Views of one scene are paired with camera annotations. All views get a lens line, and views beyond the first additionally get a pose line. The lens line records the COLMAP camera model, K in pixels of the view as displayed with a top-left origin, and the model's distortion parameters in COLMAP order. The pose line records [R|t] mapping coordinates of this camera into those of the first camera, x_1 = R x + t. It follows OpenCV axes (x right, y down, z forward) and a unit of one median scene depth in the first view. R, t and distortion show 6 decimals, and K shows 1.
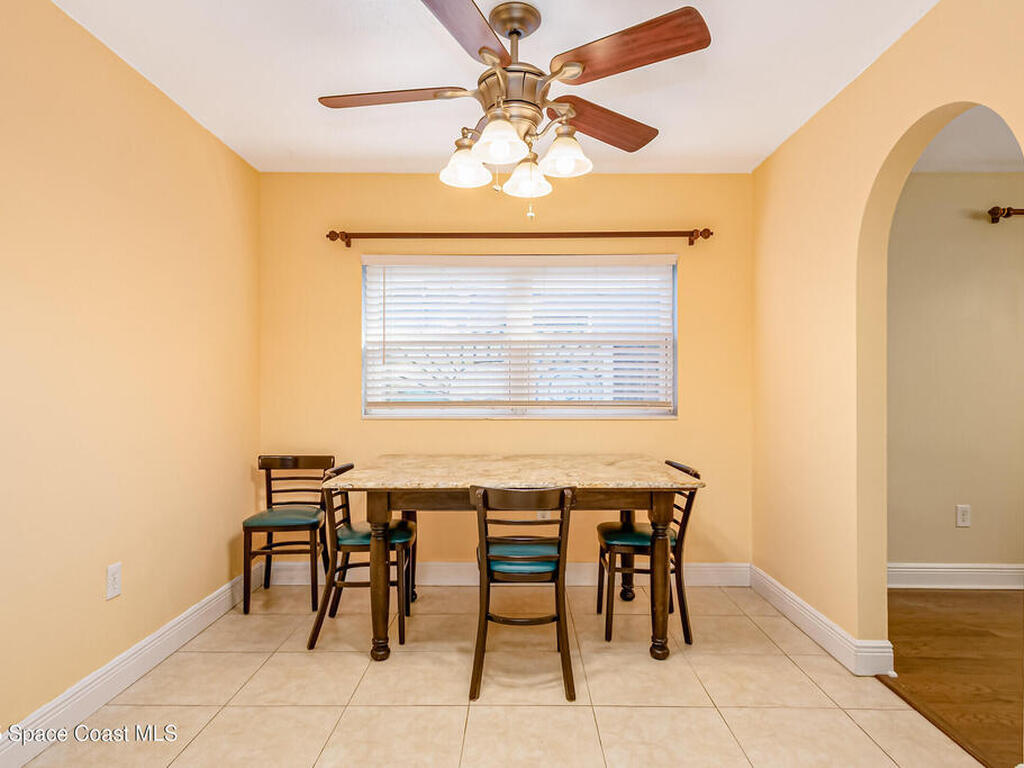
lens RADIAL K [[590.3, 0, 510.6], [0, 590.3, 387.8], [0, 0, 1]] dist [-0.000444, -0.000237]
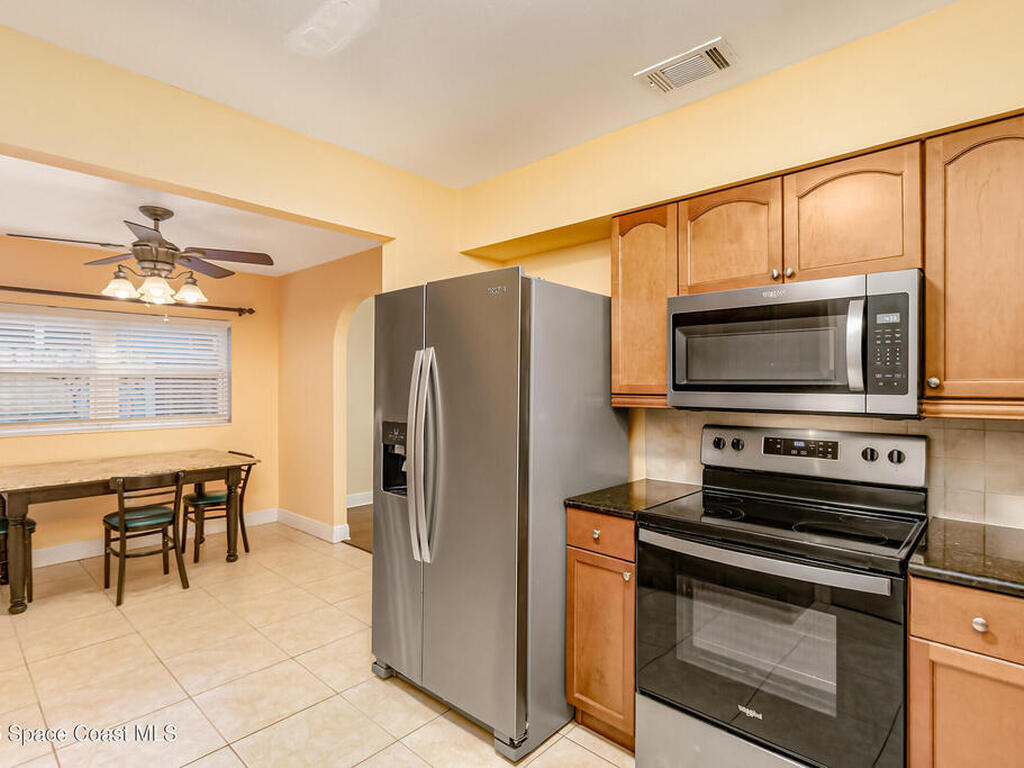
lens RADIAL K [[541.4, 0, 507.5], [0, 541.4, 389.3], [0, 0, 1]] dist [0.007243, 0.000616]
pose [[0.676002, -0.009907, 0.736833, -0.390742], [-0.002745, 0.999869, 0.015961, -0.090994], [-0.736895, -0.012812, 0.675886, -0.717560]]
